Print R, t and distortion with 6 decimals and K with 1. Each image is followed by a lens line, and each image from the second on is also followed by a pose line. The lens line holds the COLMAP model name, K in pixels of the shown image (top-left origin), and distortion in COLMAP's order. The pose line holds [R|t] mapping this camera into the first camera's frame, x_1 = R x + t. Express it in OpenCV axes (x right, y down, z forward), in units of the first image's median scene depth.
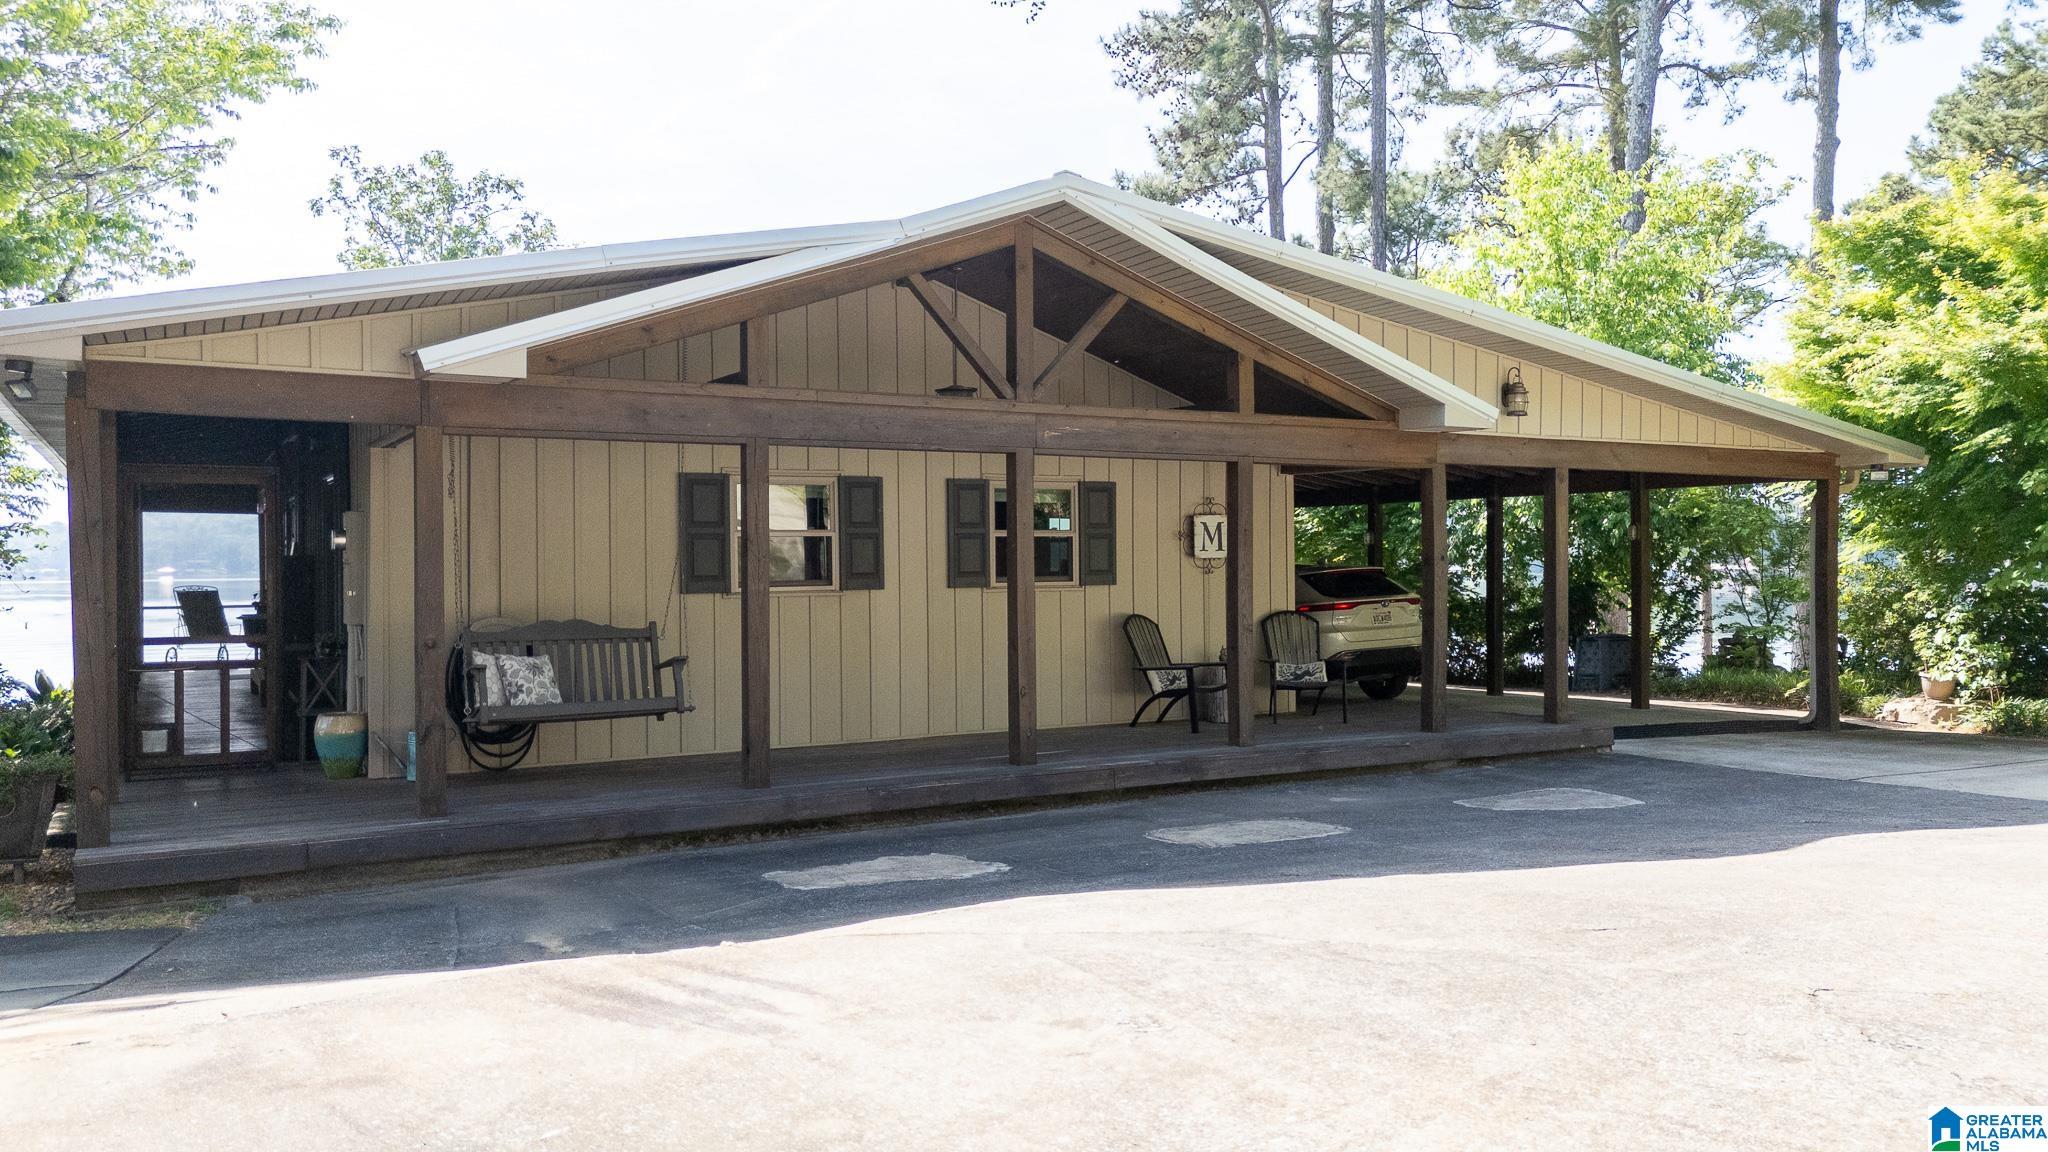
lens RADIAL K [[1513.4, 0, 1032.2], [0, 1513.4, 574.3], [0, 0, 1]] dist [0.069988, -0.069425]
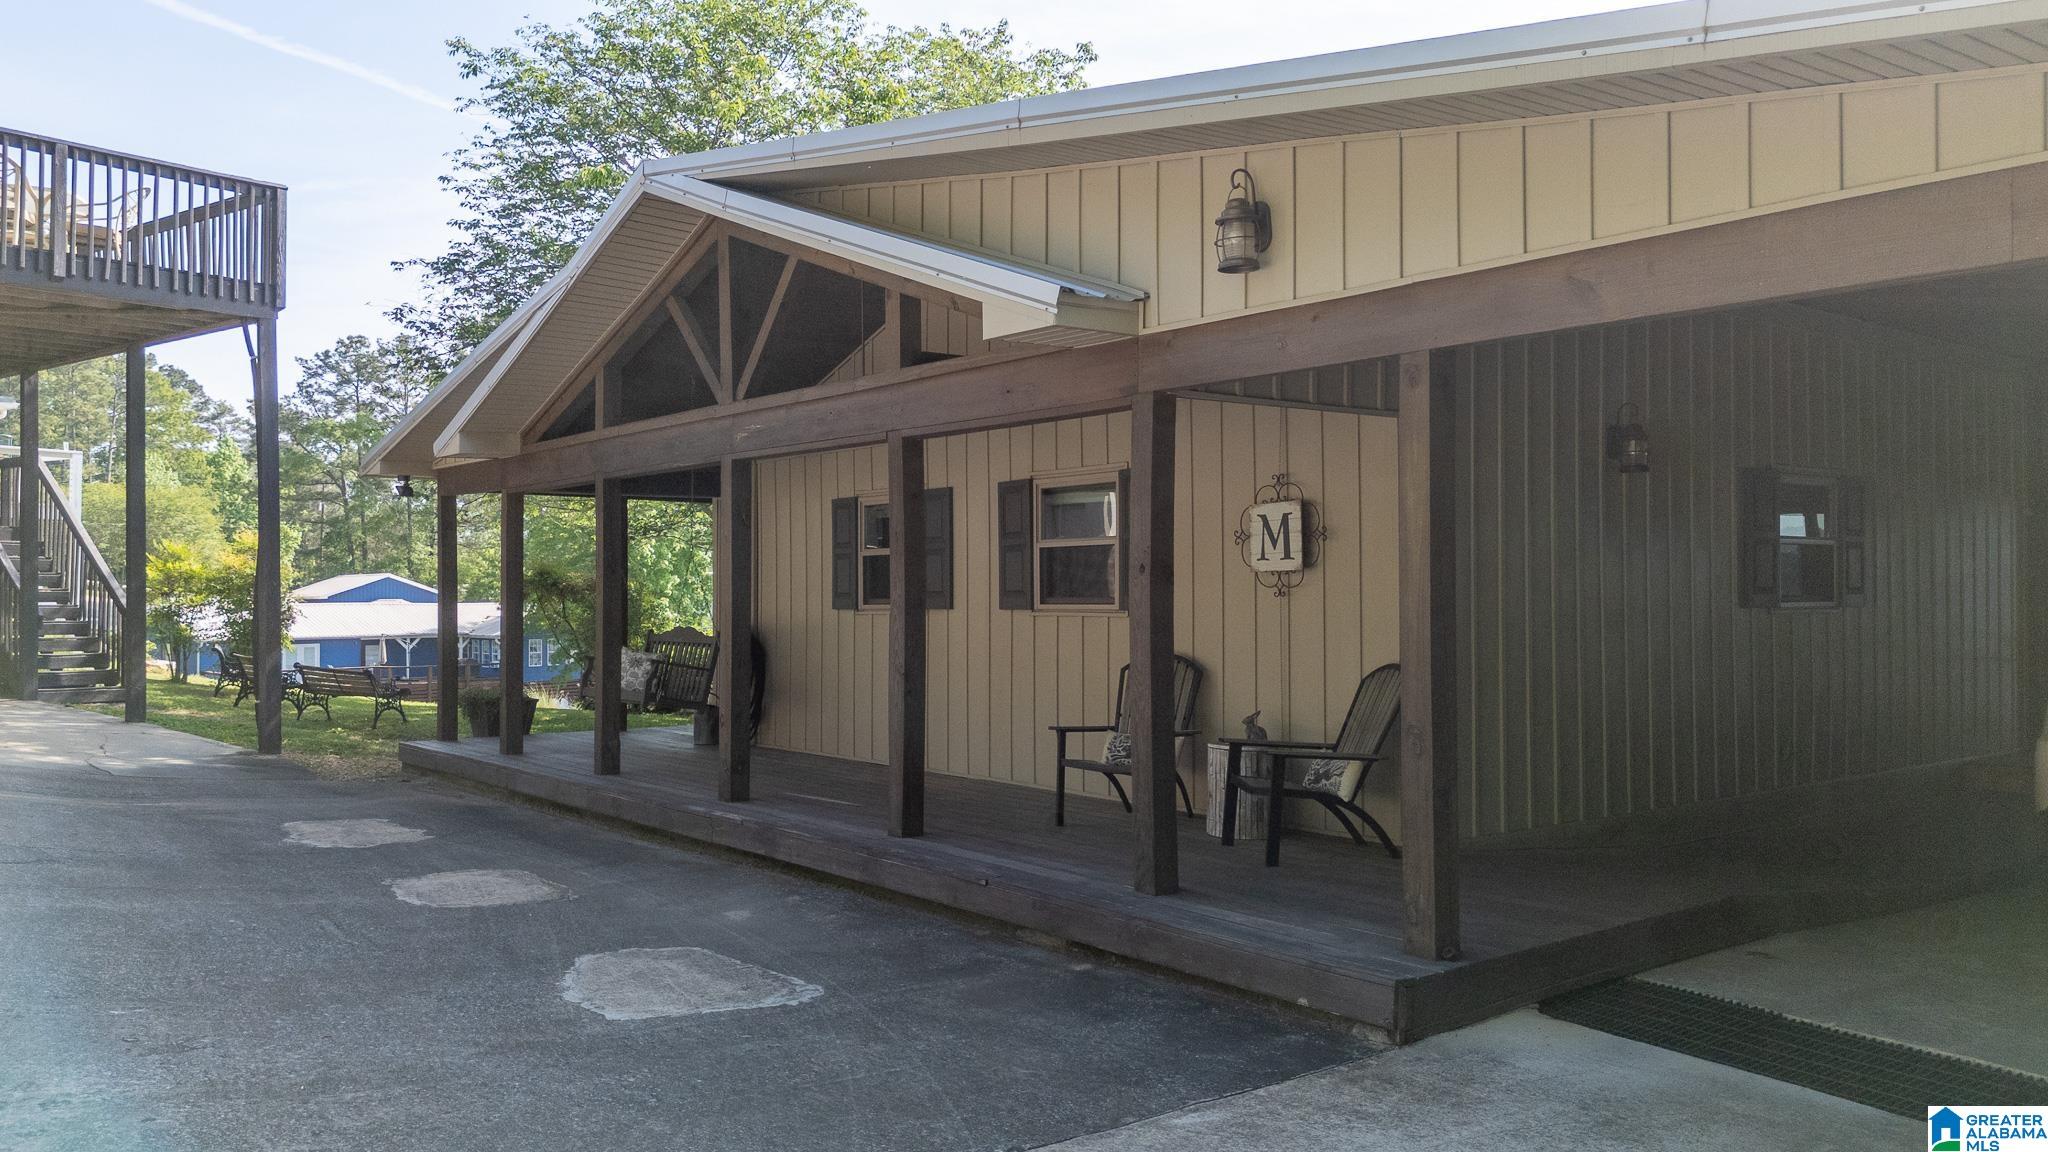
lens RADIAL K [[1513.4, 0, 1032.2], [0, 1513.4, 574.3], [0, 0, 1]] dist [0.069988, -0.069425]
pose [[0.174553, -0.002200, -0.984645, 0.767370], [-0.000599, 0.999997, -0.002341, -0.008736], [0.984648, 0.000998, 0.174551, 0.855480]]
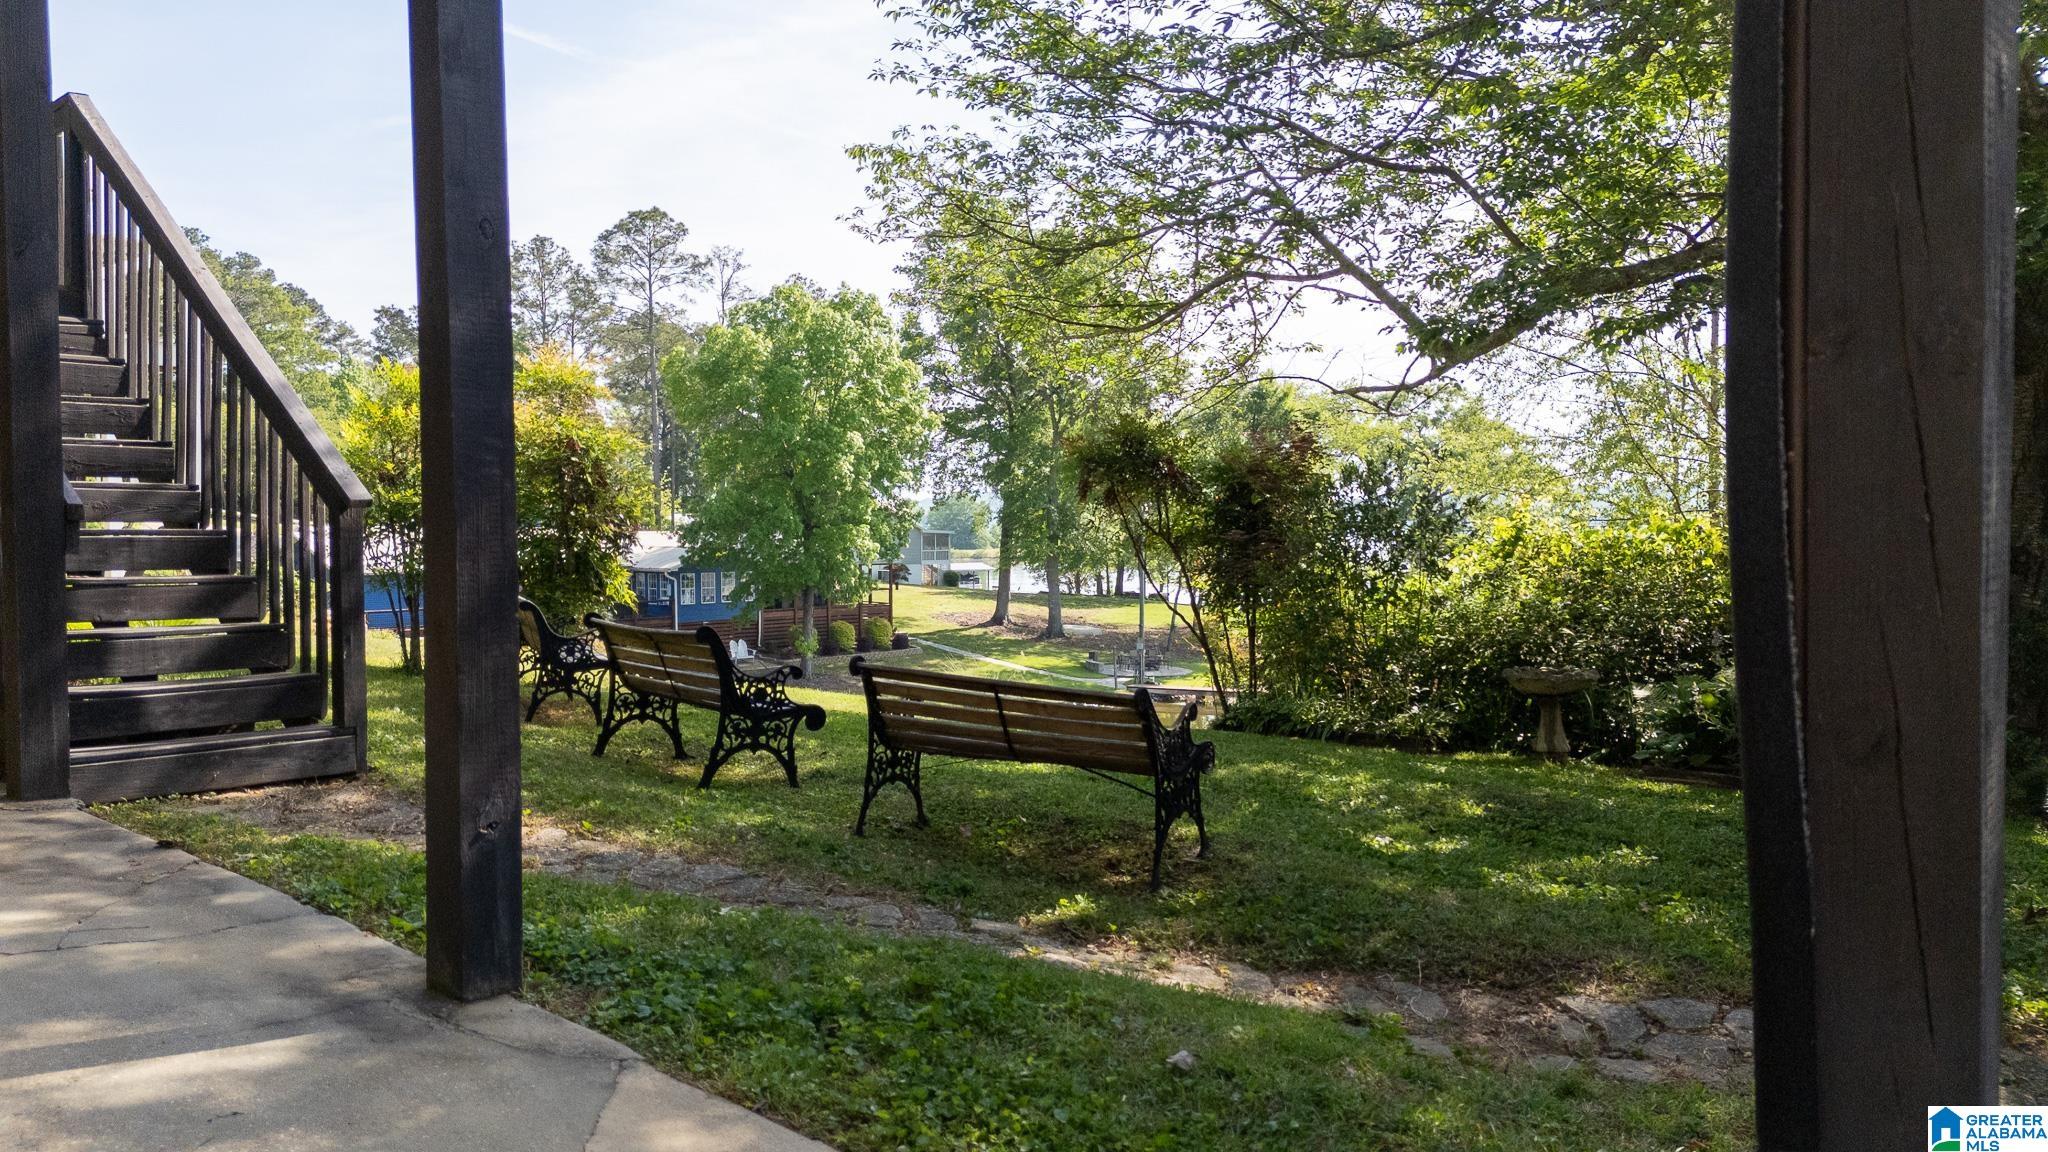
lens RADIAL K [[1513.4, 0, 1032.2], [0, 1513.4, 574.3], [0, 0, 1]] dist [0.069988, -0.069425]
pose [[0.115341, 0.041370, -0.992464, 0.650394], [0.001689, 0.999123, 0.041844, -0.004861], [0.993325, -0.006503, 0.115170, 0.808949]]
